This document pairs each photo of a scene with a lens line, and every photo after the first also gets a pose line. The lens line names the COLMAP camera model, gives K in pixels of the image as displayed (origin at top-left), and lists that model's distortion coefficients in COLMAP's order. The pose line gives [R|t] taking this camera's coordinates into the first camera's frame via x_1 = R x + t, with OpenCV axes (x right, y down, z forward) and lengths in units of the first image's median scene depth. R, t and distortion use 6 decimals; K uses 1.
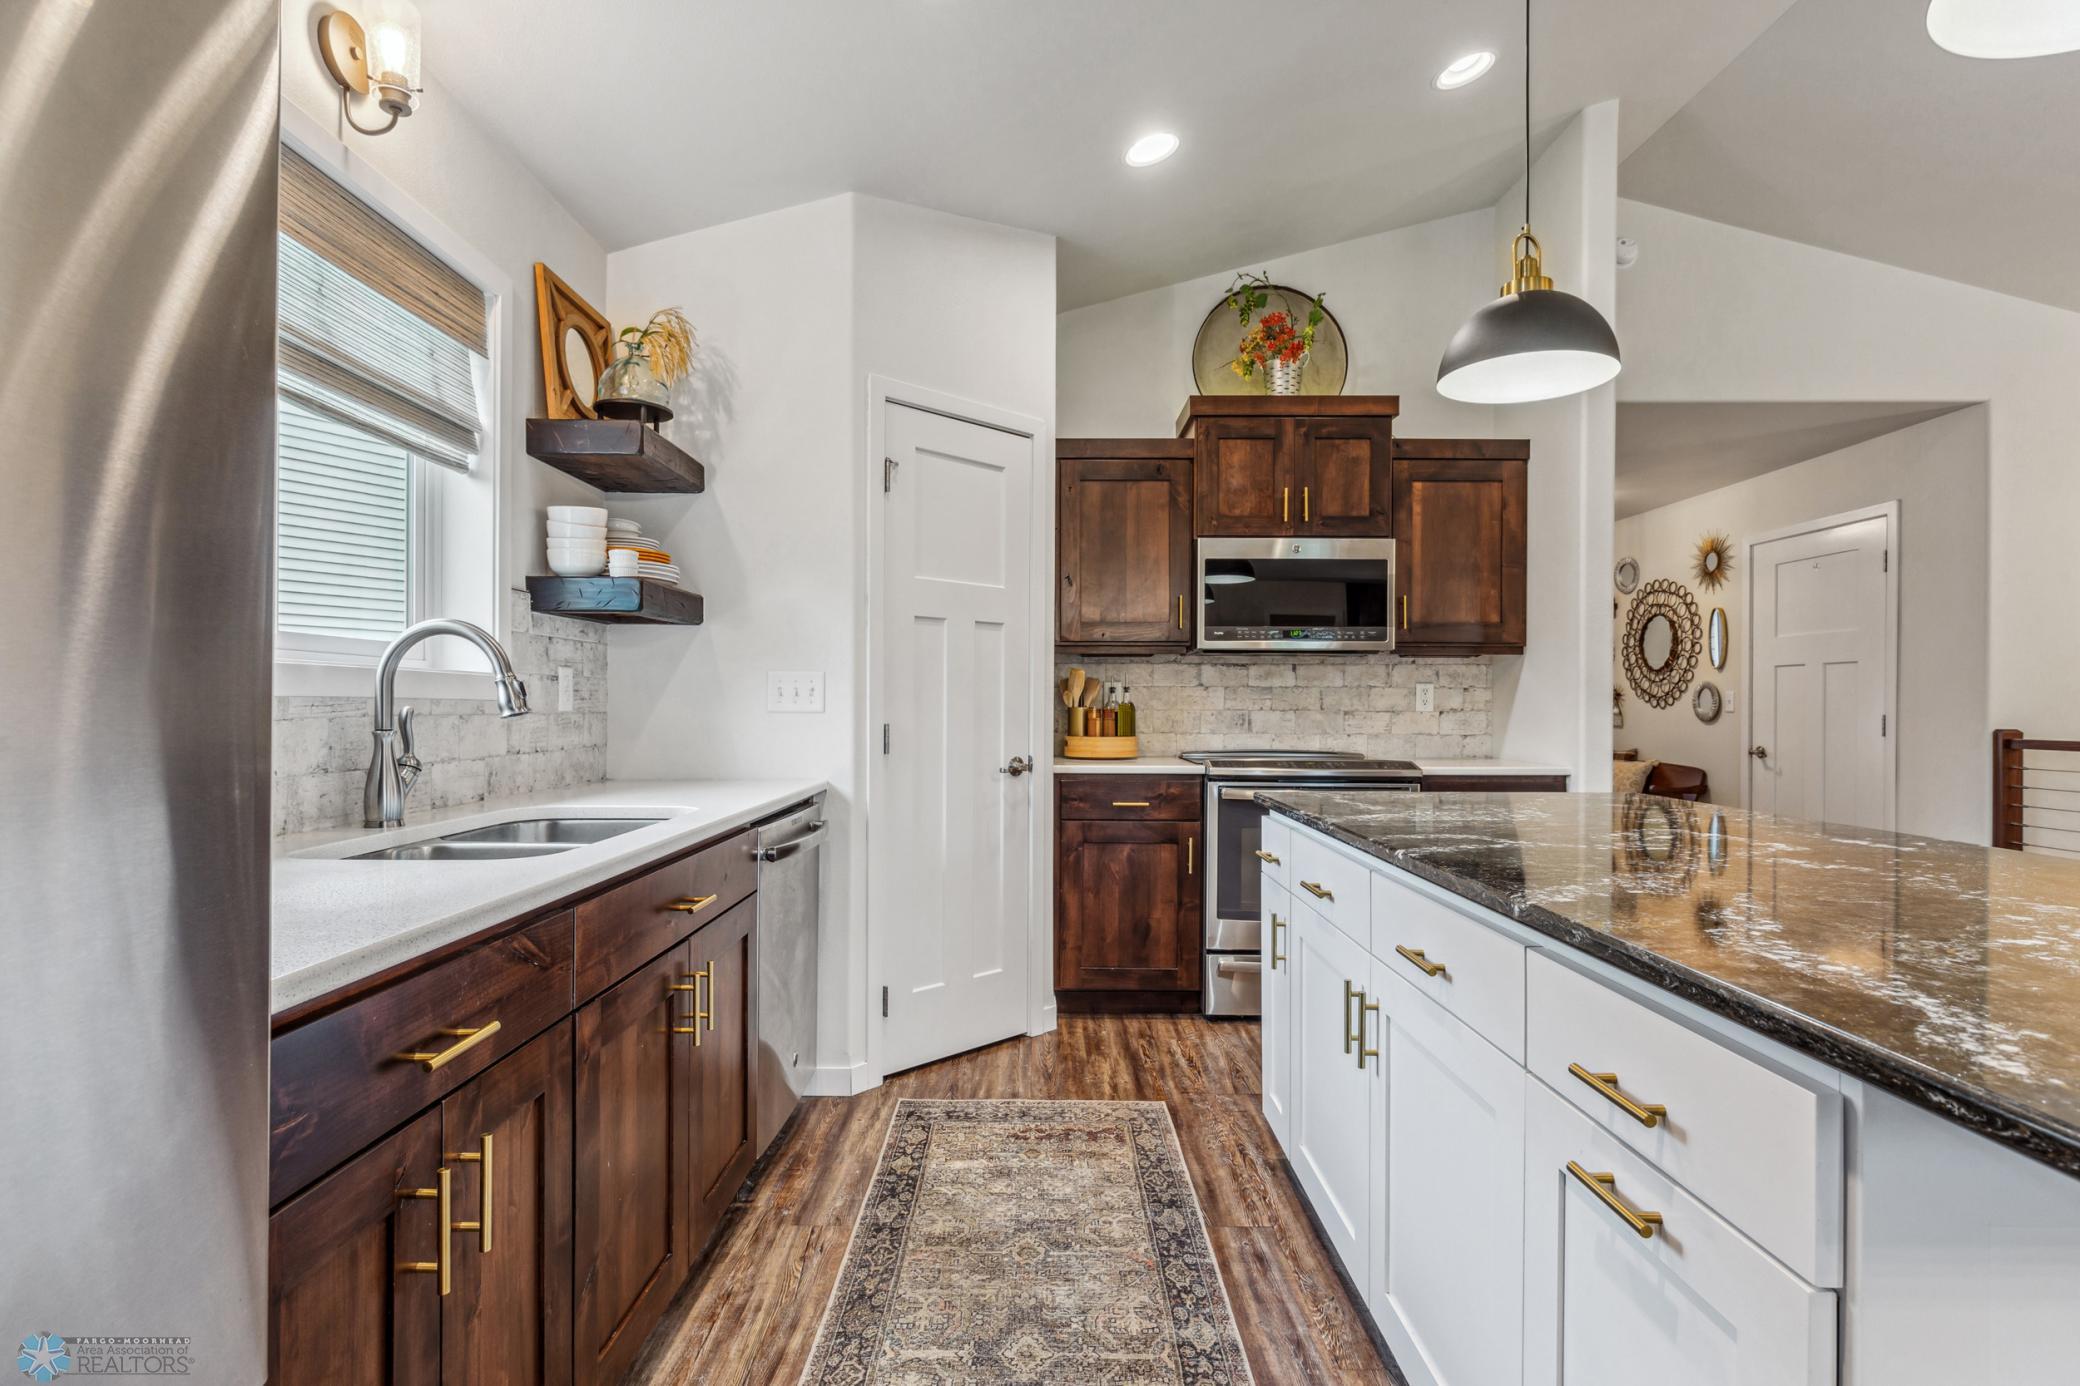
lens RADIAL K [[1014.4, 0, 1035.5], [0, 1014.4, 710.2], [0, 0, 1]] dist [0.002187, 0.000043]
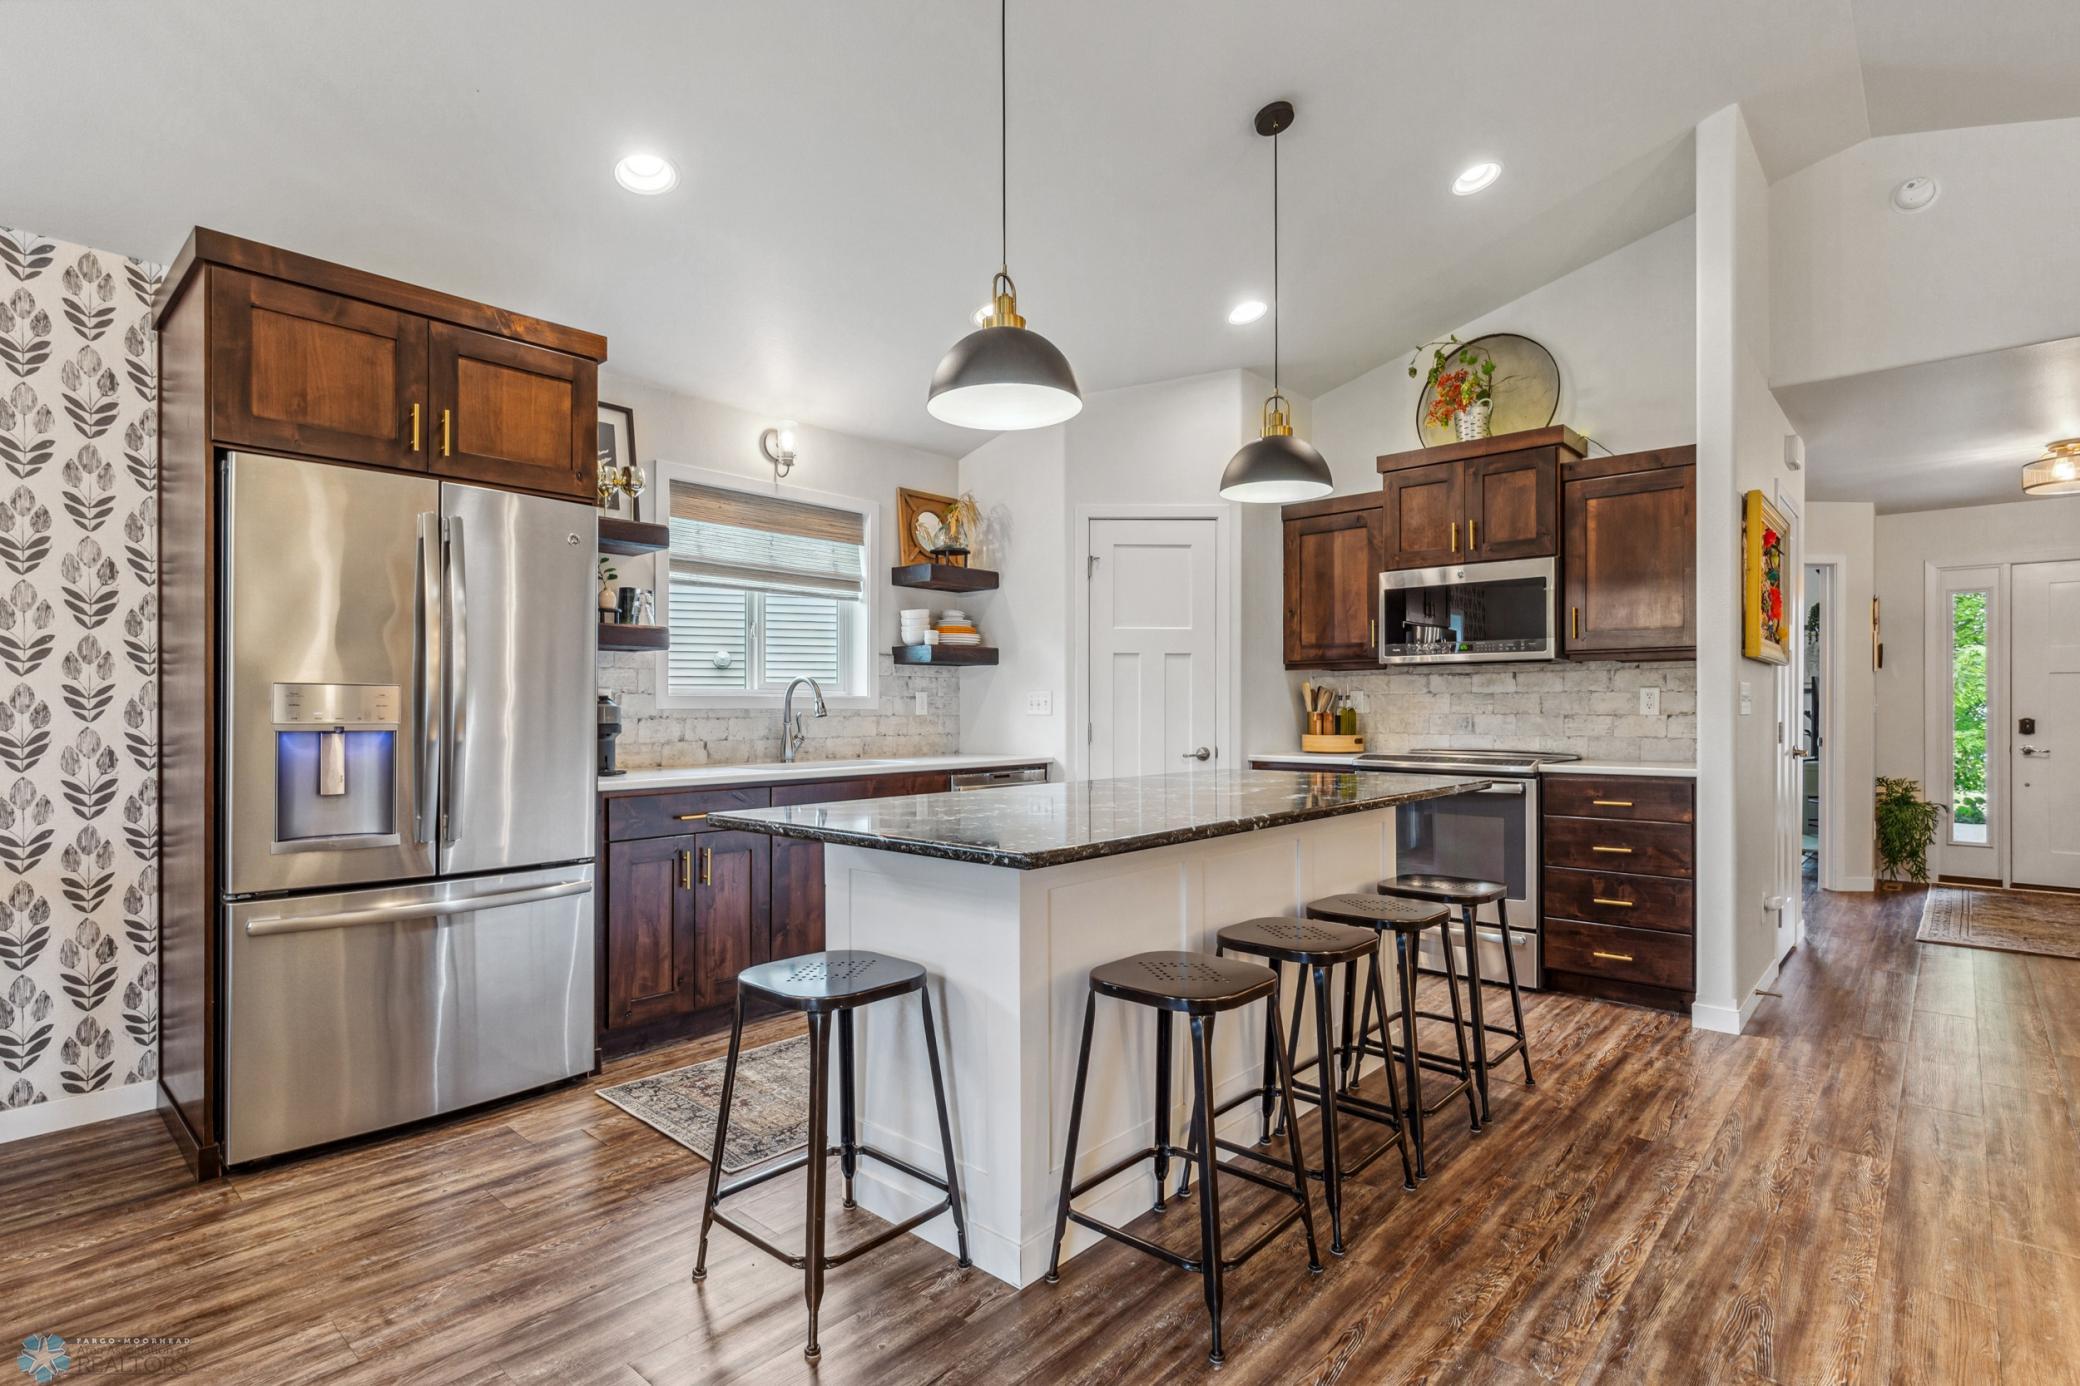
lens RADIAL K [[1014.4, 0, 1035.5], [0, 1014.4, 710.2], [0, 0, 1]] dist [0.002187, 0.000043]
pose [[0.745071, -0.004099, -0.666973, 0.659991], [0.000605, 0.999985, -0.005470, 0.001909], [0.666985, 0.003672, 0.745062, -0.186370]]
